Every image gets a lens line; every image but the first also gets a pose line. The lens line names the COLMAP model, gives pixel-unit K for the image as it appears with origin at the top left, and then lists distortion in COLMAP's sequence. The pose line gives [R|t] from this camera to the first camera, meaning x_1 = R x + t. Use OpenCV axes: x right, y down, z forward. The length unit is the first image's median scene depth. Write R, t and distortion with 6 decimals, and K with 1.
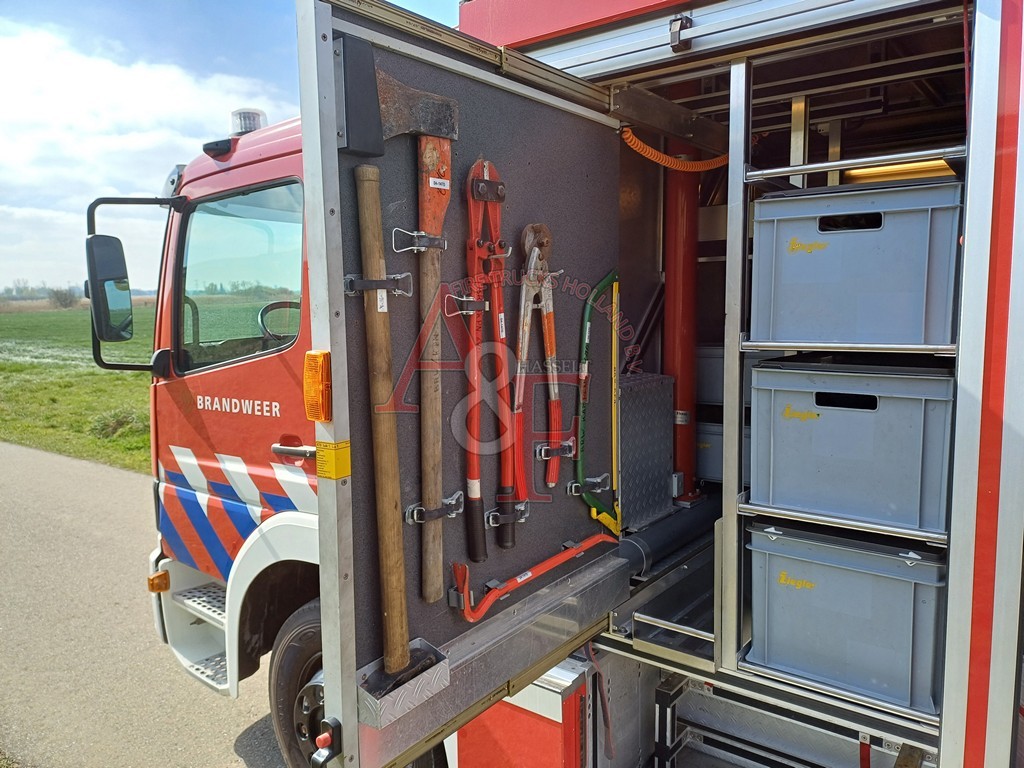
lens RADIAL K [[761.6, 0, 511.5], [0, 761.6, 385.1], [0, 0, 1]] dist [0.113315, -0.127296]
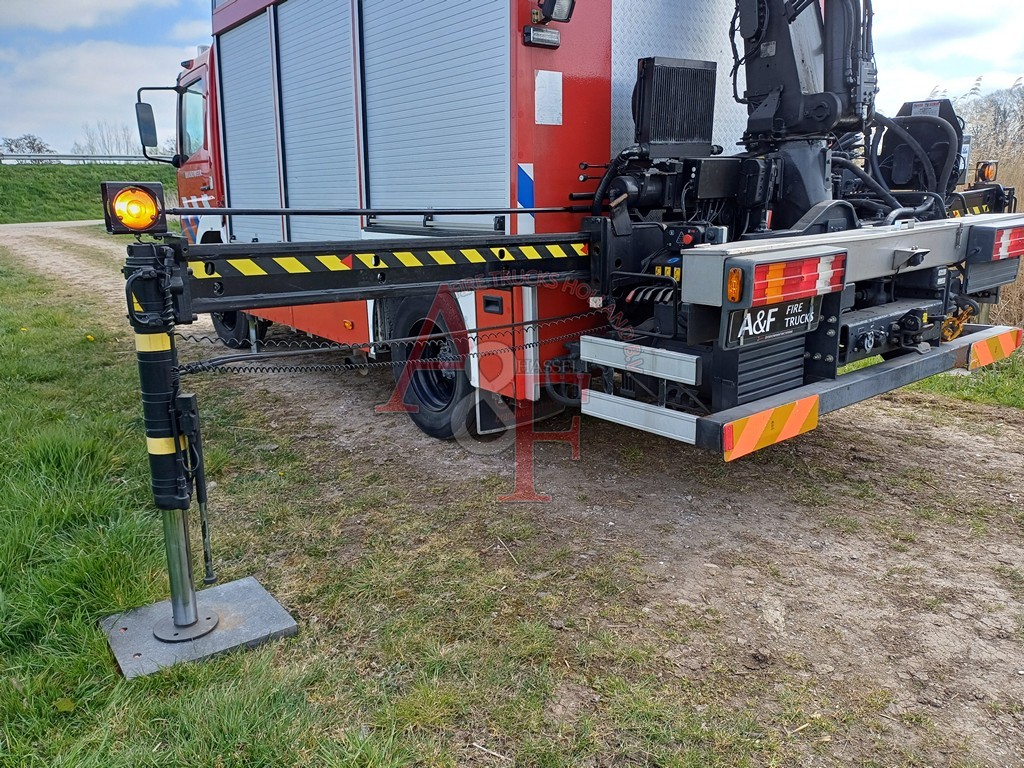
lens RADIAL K [[761.6, 0, 508.9], [0, 761.6, 381.8], [0, 0, 1]] dist [0.113315, -0.127296]
pose [[0.964172, 0.053501, -0.259827, 1.269693], [-0.015397, 0.989087, 0.146524, 0.296195], [0.264831, -0.137274, 0.954474, -1.165075]]
